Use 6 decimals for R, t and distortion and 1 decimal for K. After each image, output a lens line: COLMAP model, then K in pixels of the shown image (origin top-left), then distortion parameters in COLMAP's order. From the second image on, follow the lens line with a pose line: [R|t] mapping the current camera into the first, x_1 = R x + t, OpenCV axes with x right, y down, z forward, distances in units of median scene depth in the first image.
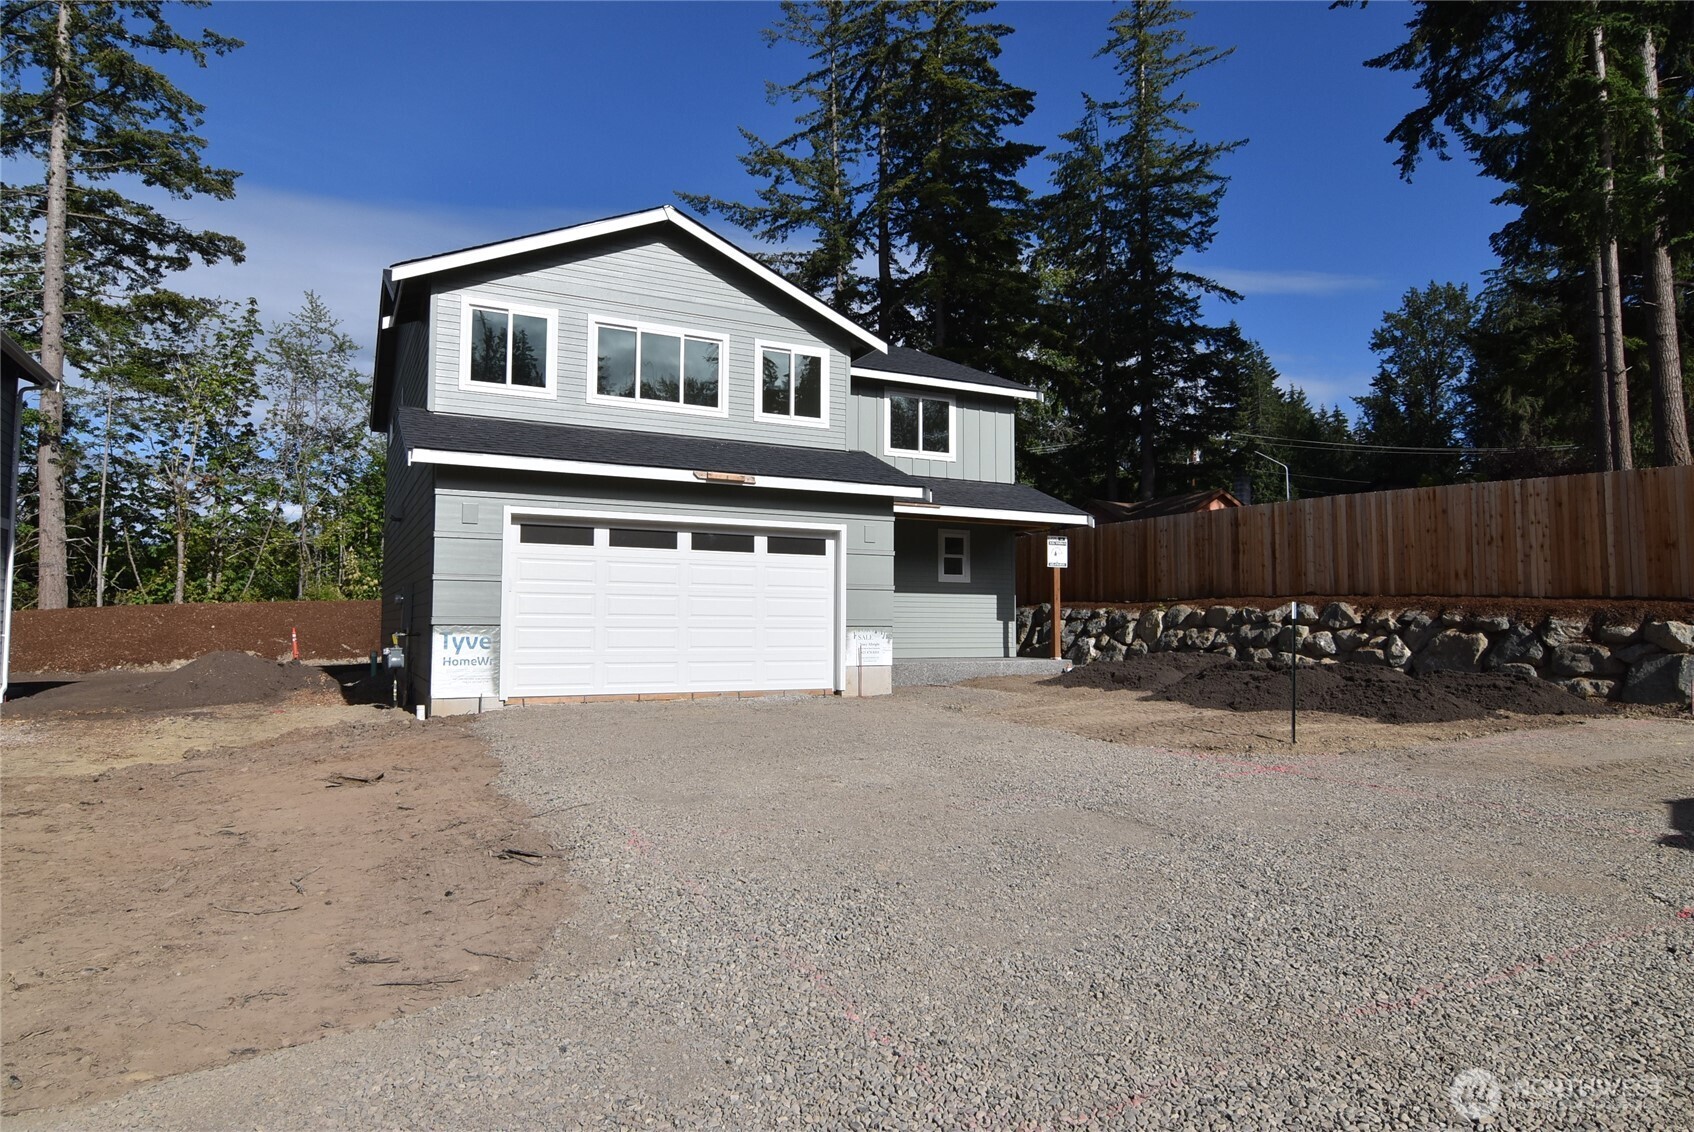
lens RADIAL K [[997.0, 0, 770.2], [0, 997.0, 562.9], [0, 0, 1]] dist [-0.001809, -0.000968]
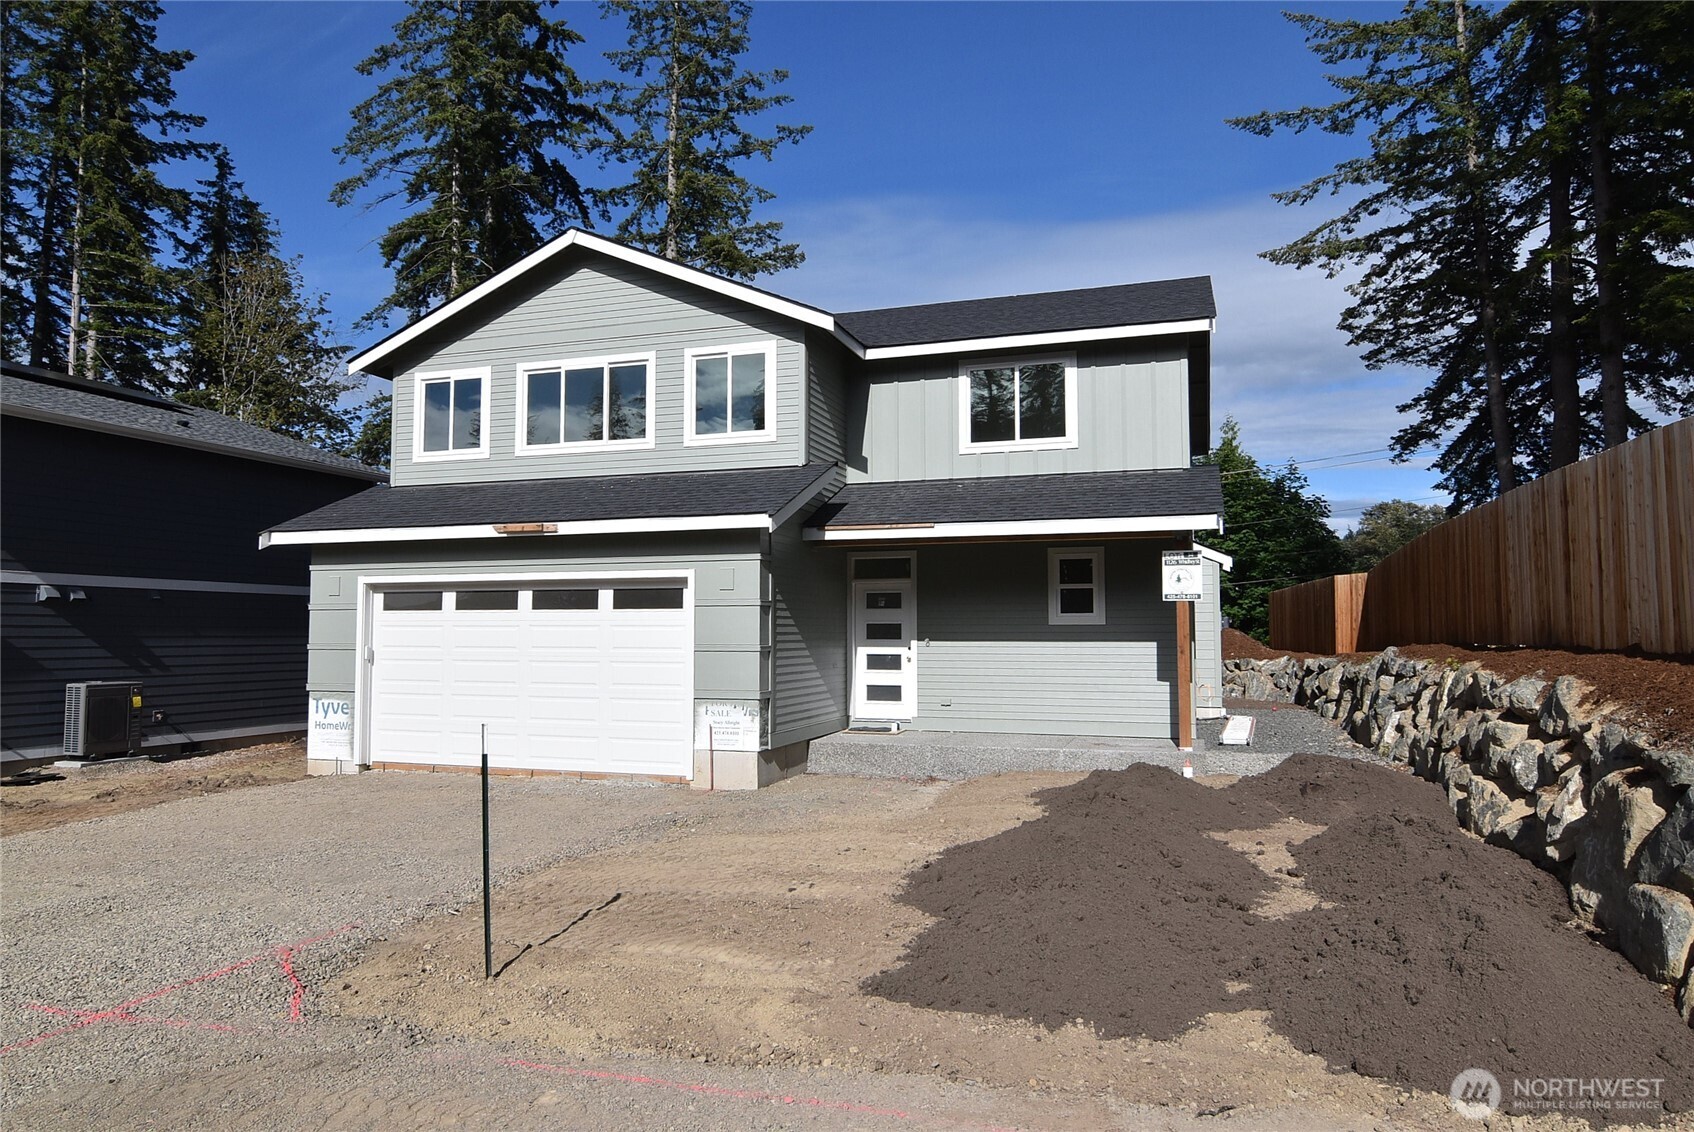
lens RADIAL K [[1035.8, 0, 847.0], [0, 1035.8, 566.0], [0, 0, 1]] dist [-0.008852, -0.001840]
pose [[0.721787, -0.050162, -0.690295, 0.715384], [0.049830, 0.998548, -0.020458, -0.017793], [0.690319, -0.019631, 0.723238, 0.482654]]
